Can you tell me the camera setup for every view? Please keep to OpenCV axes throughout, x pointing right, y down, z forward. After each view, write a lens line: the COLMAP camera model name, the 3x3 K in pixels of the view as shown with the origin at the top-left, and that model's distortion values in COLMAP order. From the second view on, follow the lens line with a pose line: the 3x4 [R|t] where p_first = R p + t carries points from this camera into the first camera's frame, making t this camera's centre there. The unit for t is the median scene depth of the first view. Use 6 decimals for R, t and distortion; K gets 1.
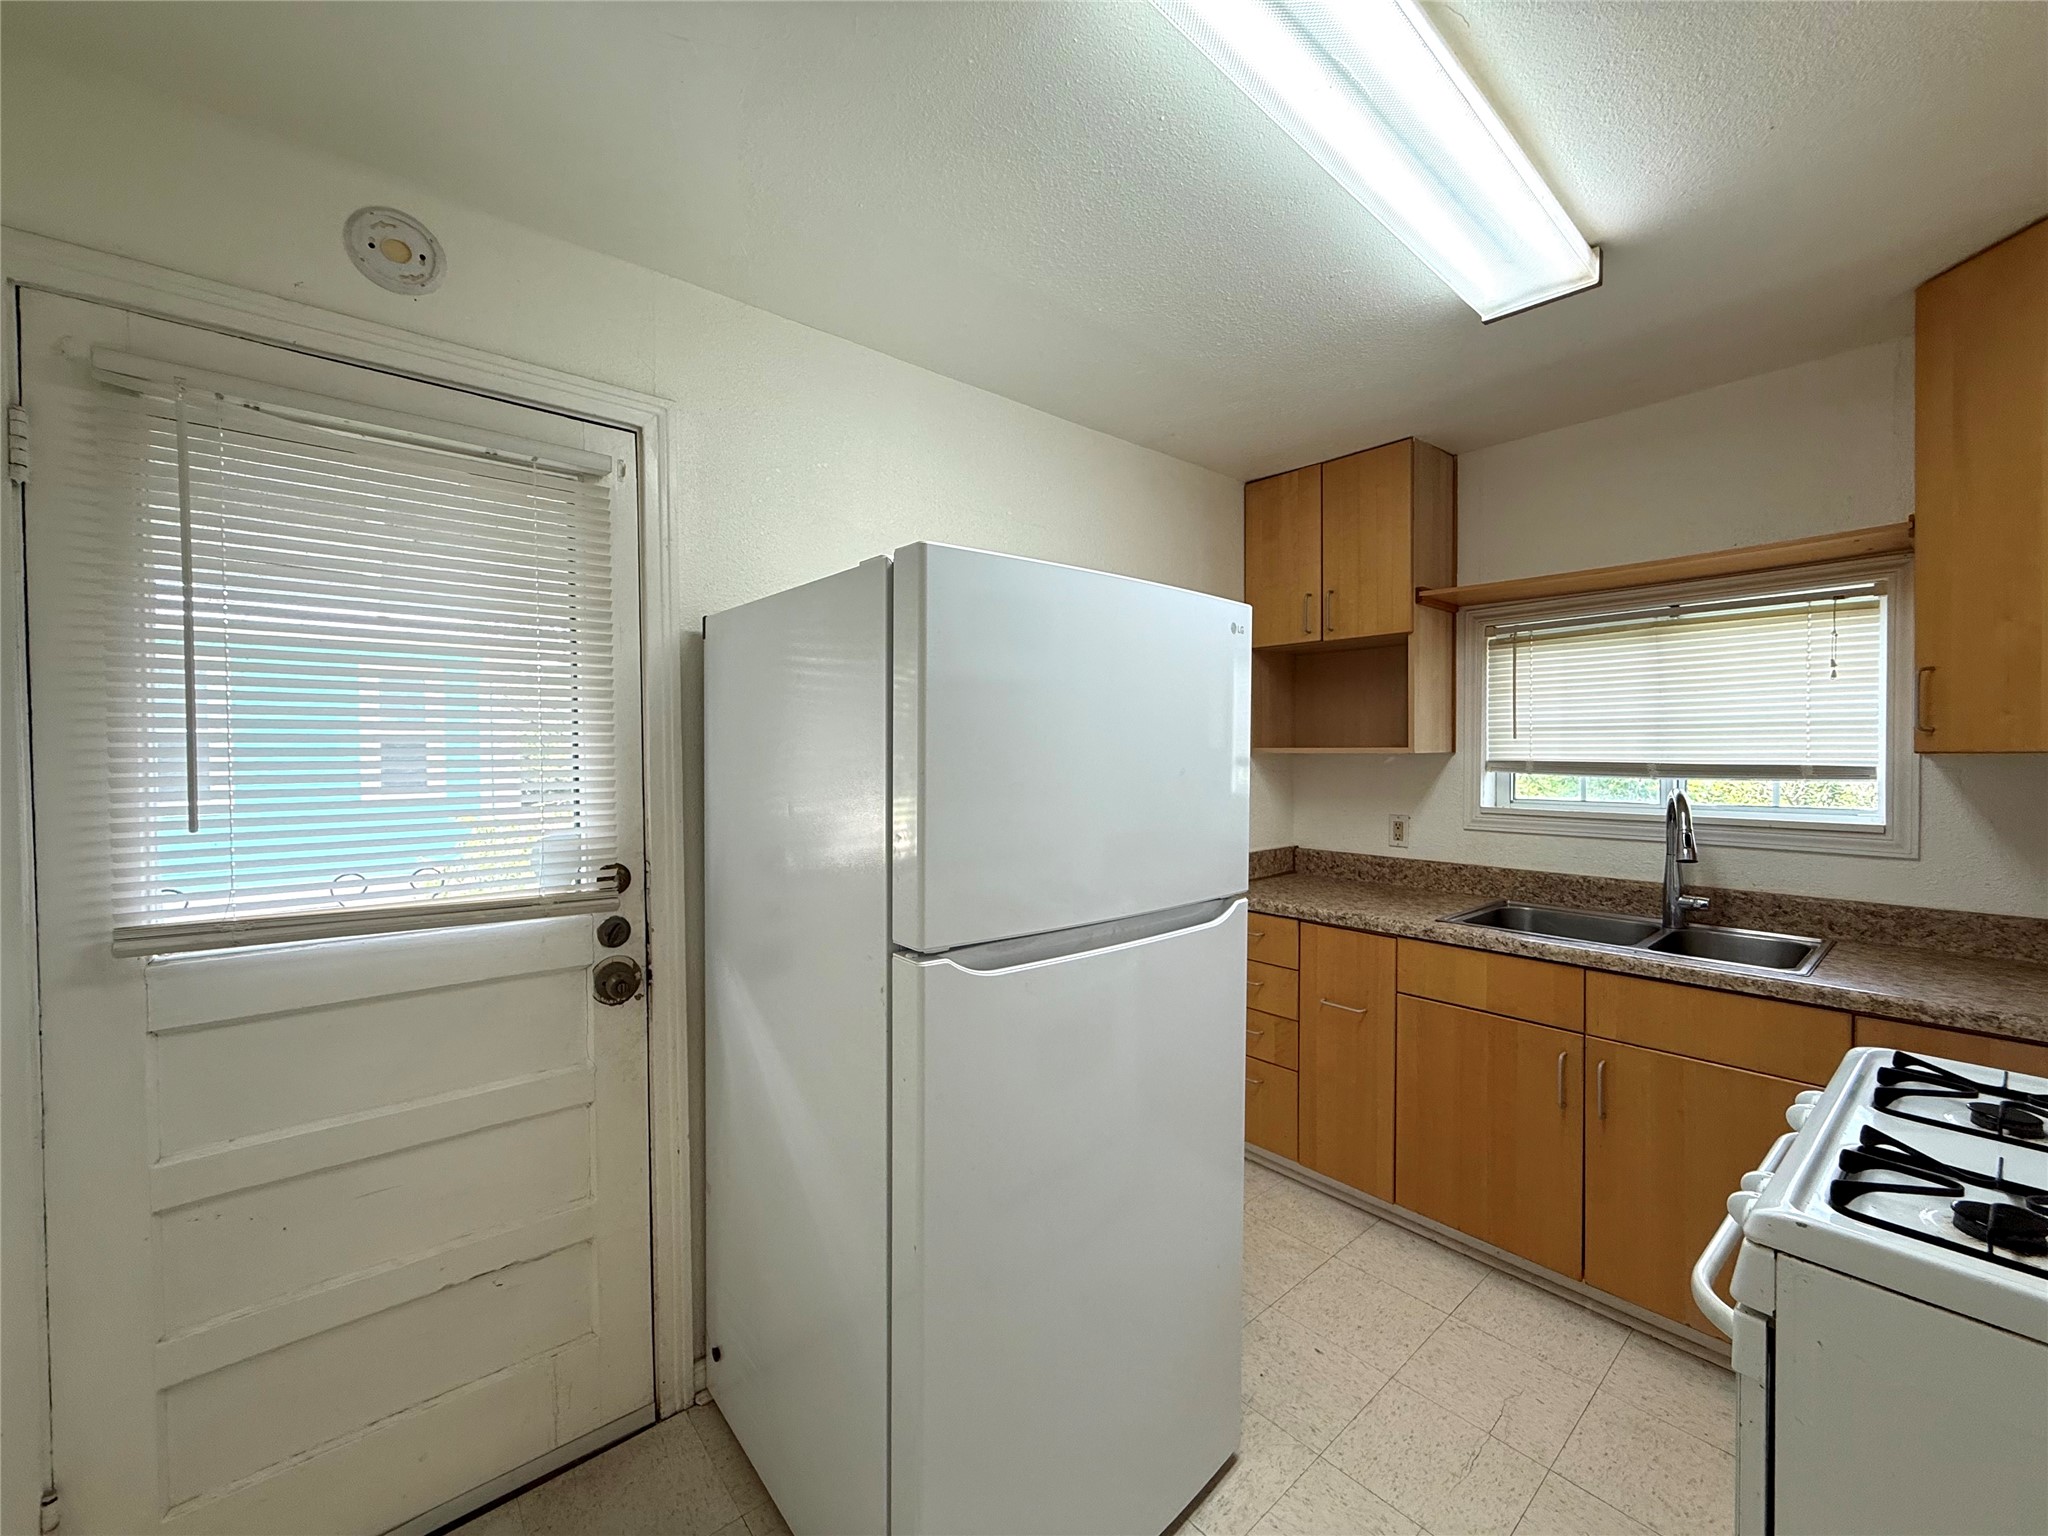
lens RADIAL K [[822.9, 0, 1016.0], [0, 822.9, 767.0], [0, 0, 1]] dist [0.009015, 0.000400]
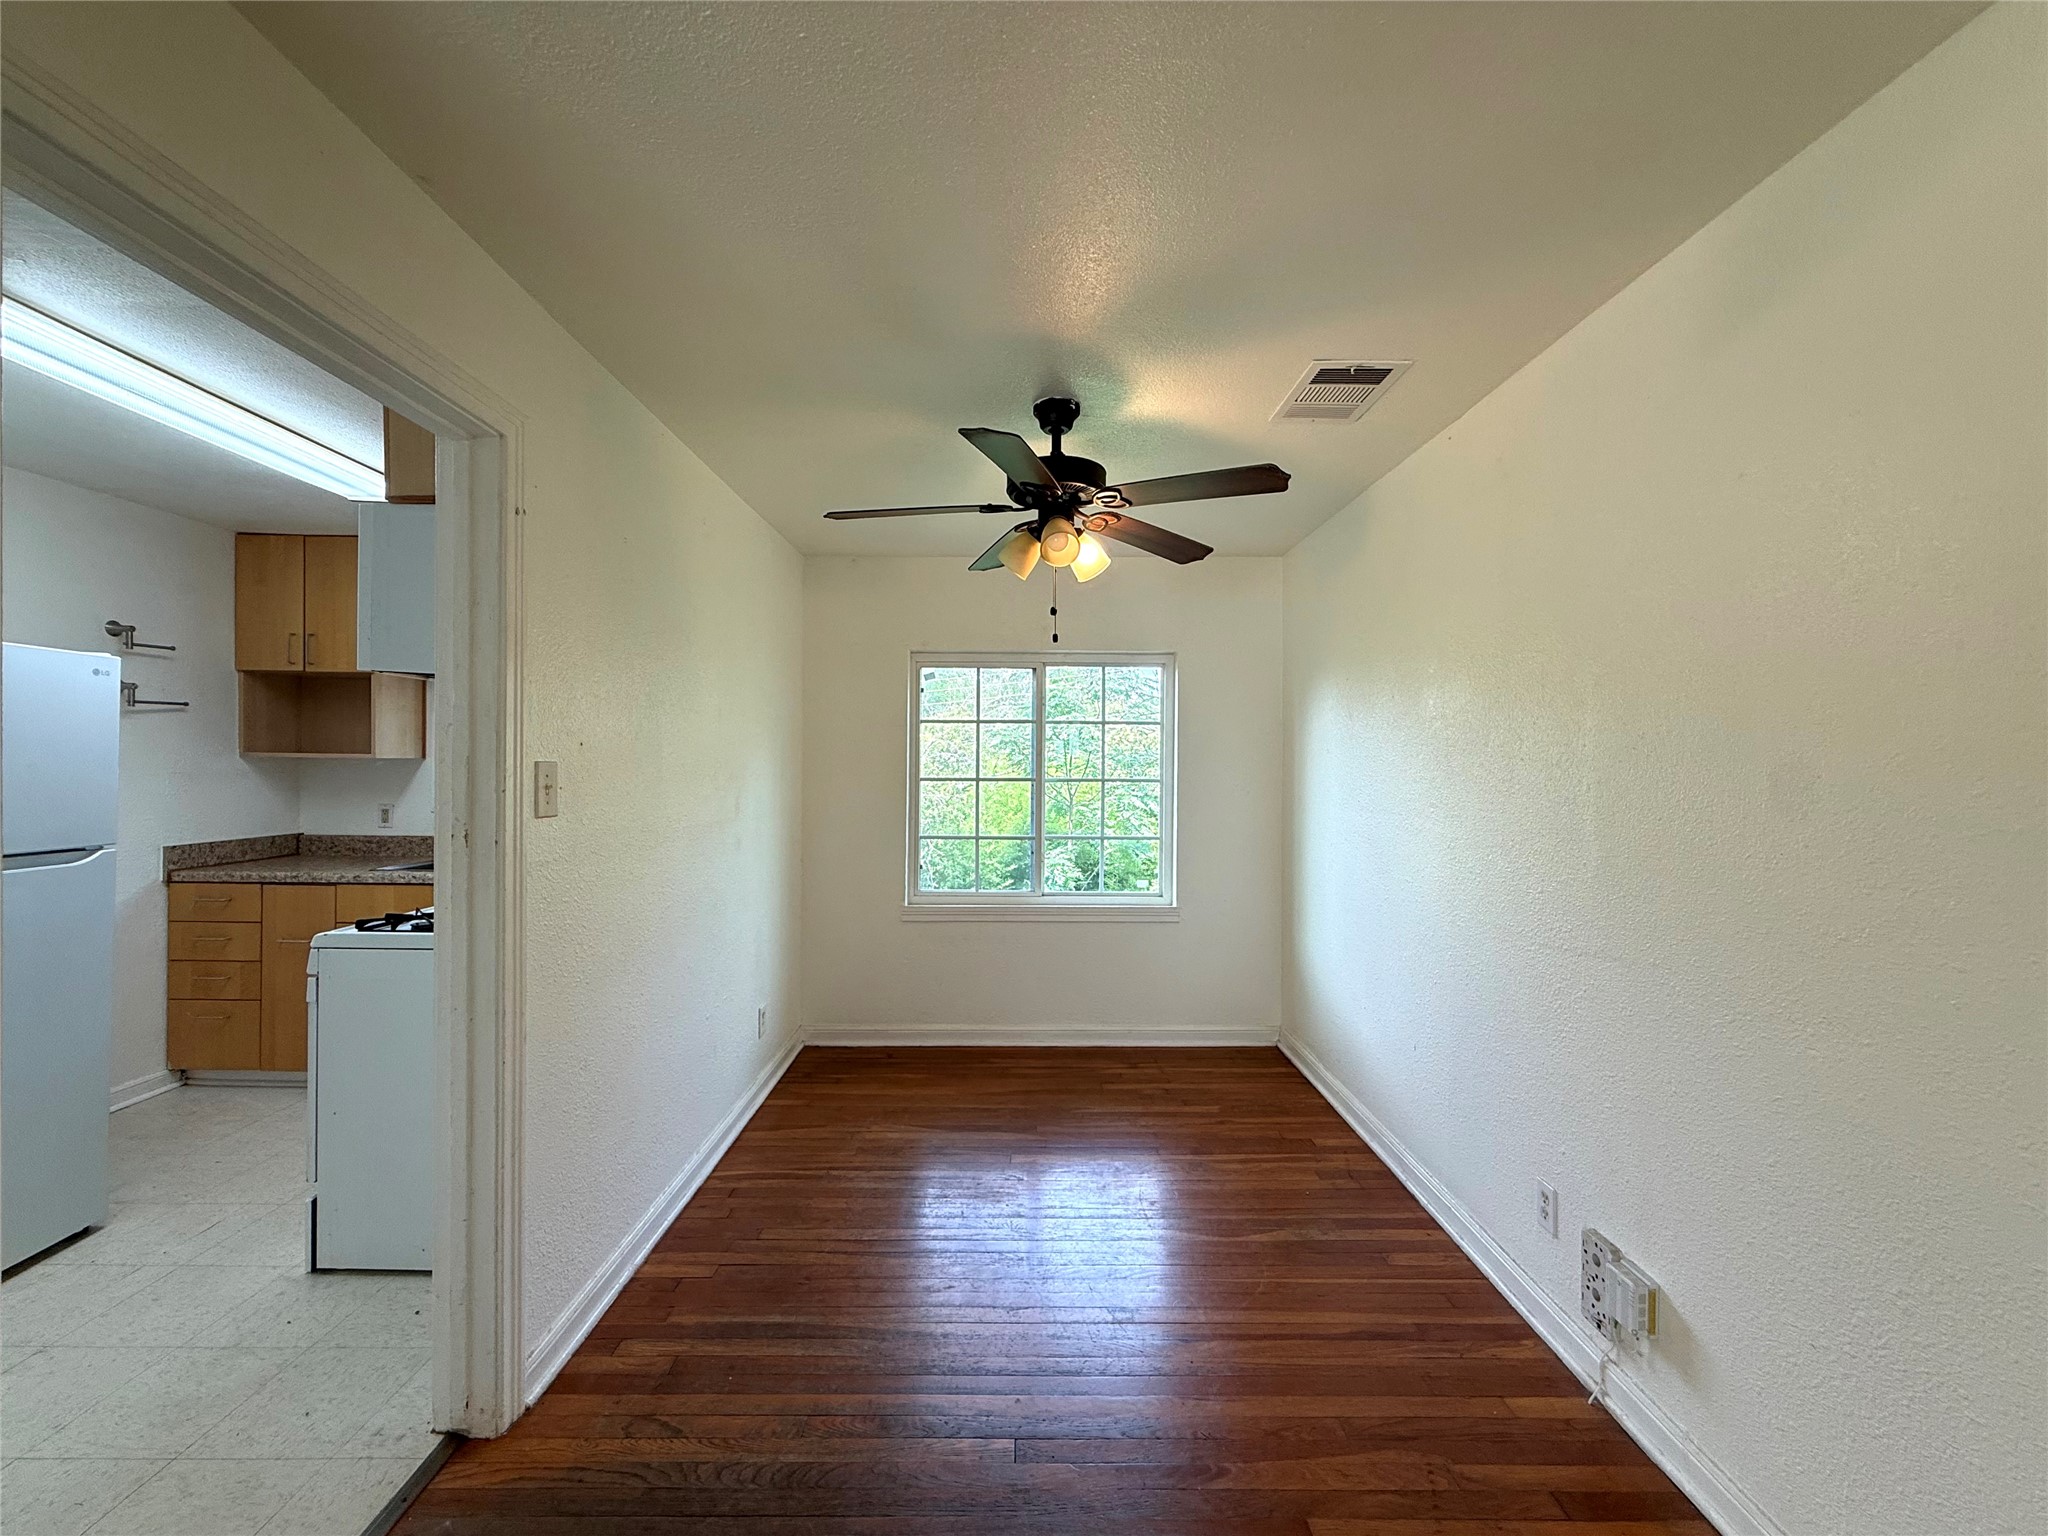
lens RADIAL K [[822.9, 0, 1018.9], [0, 822.9, 768.3], [0, 0, 1]] dist [0.009015, 0.000400]
pose [[0.650102, 0.005618, 0.759827, 0.110723], [0.001888, 0.999958, -0.009008, 0.014339], [-0.759845, 0.007291, 0.650063, -0.703238]]
